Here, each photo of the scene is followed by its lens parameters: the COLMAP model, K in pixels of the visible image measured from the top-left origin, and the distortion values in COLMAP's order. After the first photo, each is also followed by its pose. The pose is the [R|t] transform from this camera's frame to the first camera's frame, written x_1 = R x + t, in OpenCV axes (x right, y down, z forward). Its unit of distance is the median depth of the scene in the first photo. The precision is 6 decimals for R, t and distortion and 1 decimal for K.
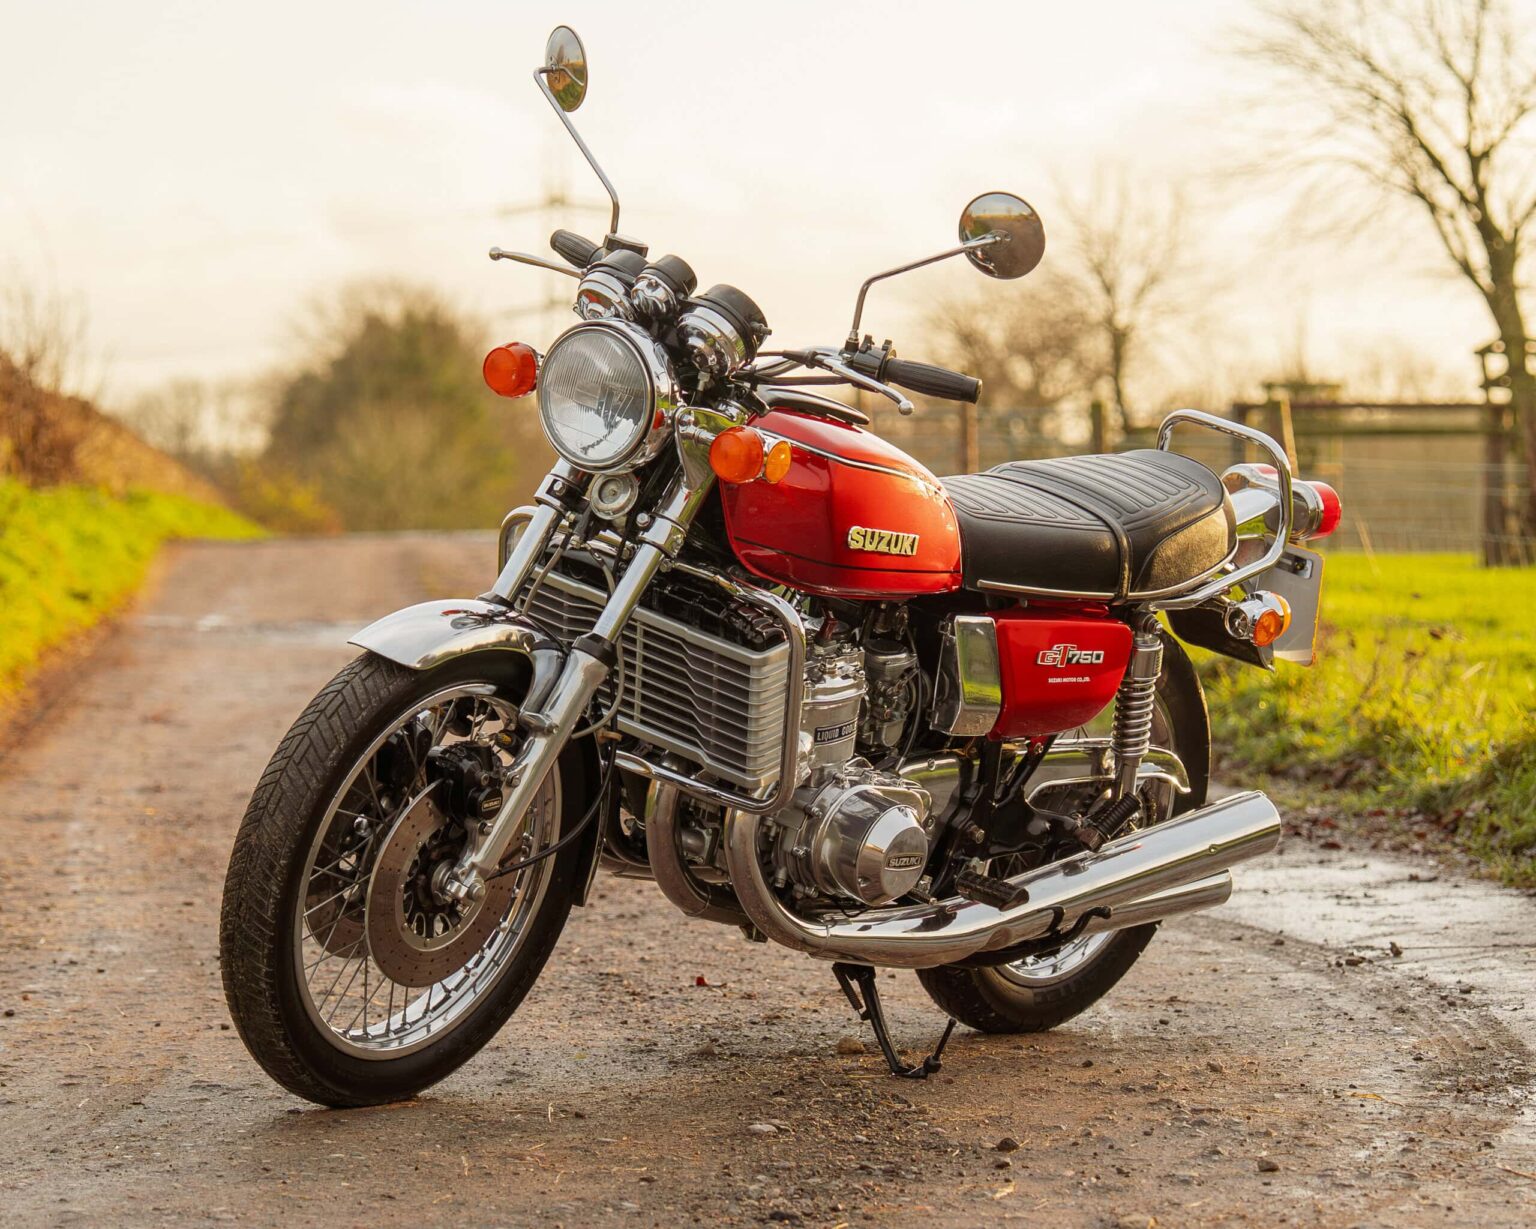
lens RADIAL K [[5160.8, 0, 768.0], [0, 5160.8, 614.5], [0, 0, 1]] dist [0.221204, 0.896788]
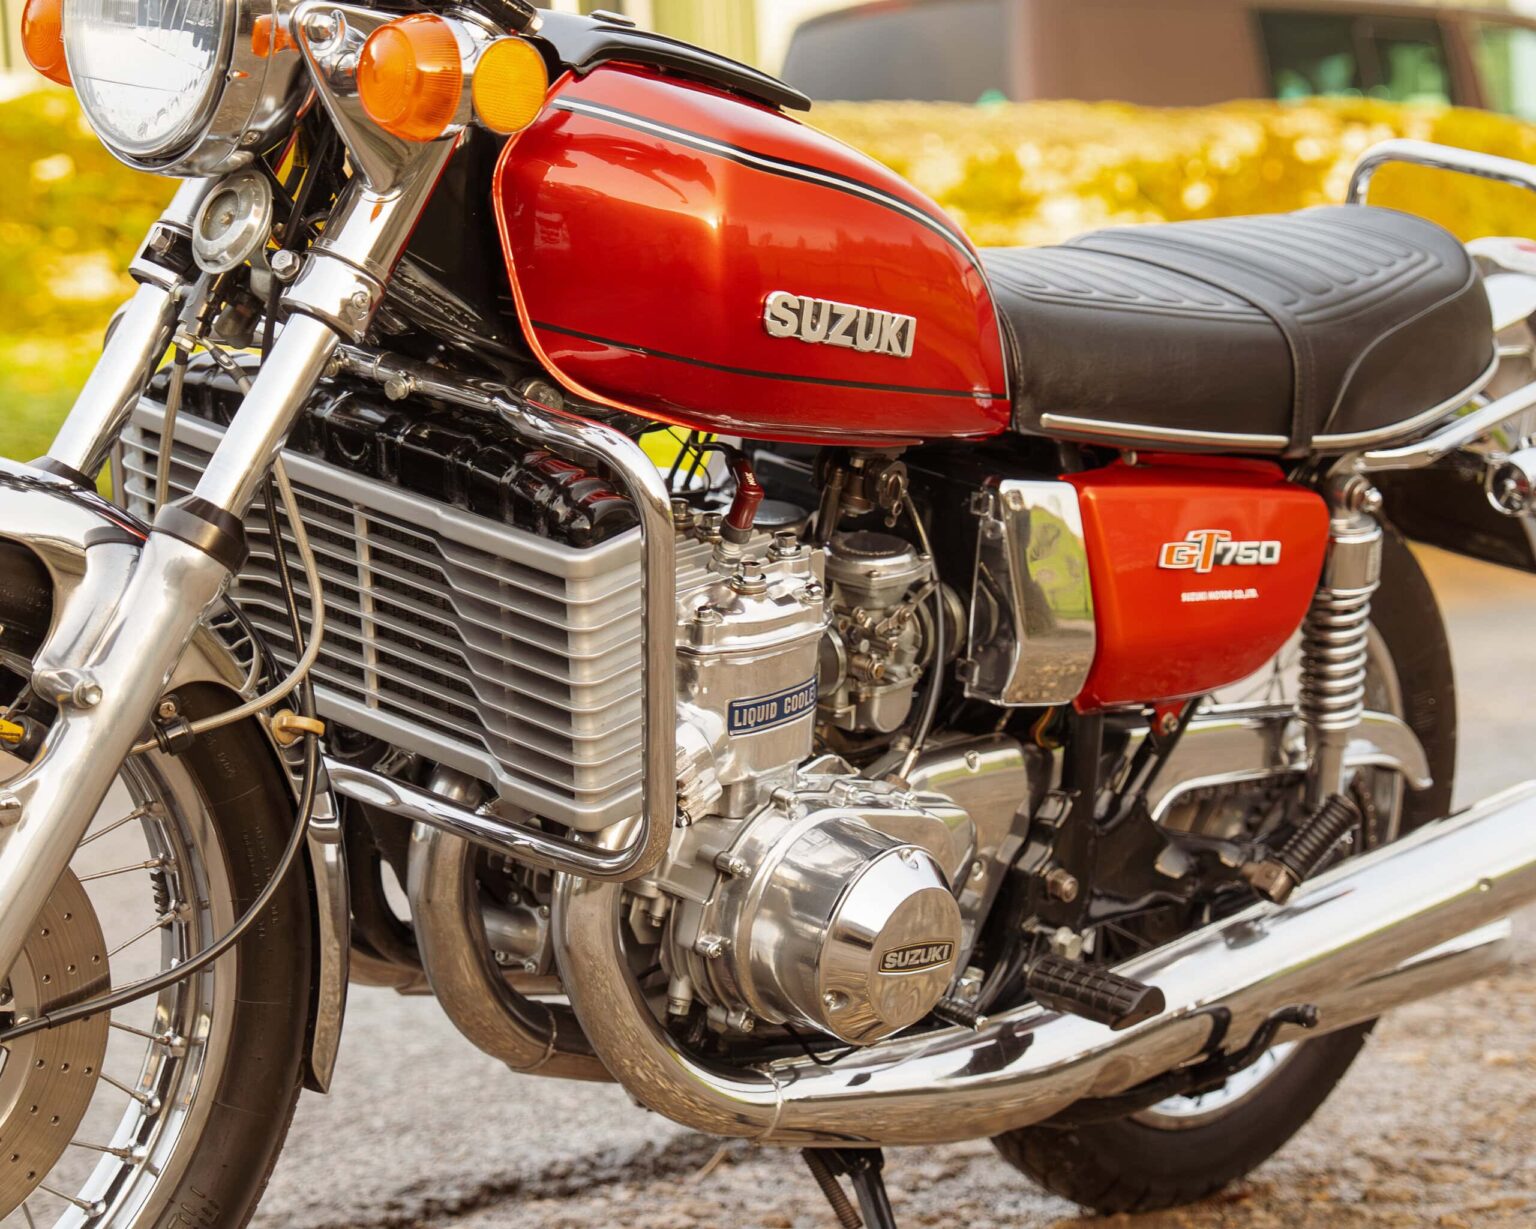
lens RADIAL K [[5160.8, 0, 768.0], [0, 5160.8, 614.5], [0, 0, 1]] dist [0.221204, 0.896788]
pose [[0.998551, -0.048150, -0.024014, 0.024704], [0.048154, 0.998840, -0.000381, 0.013222], [0.024005, -0.000776, 0.999712, 0.472952]]
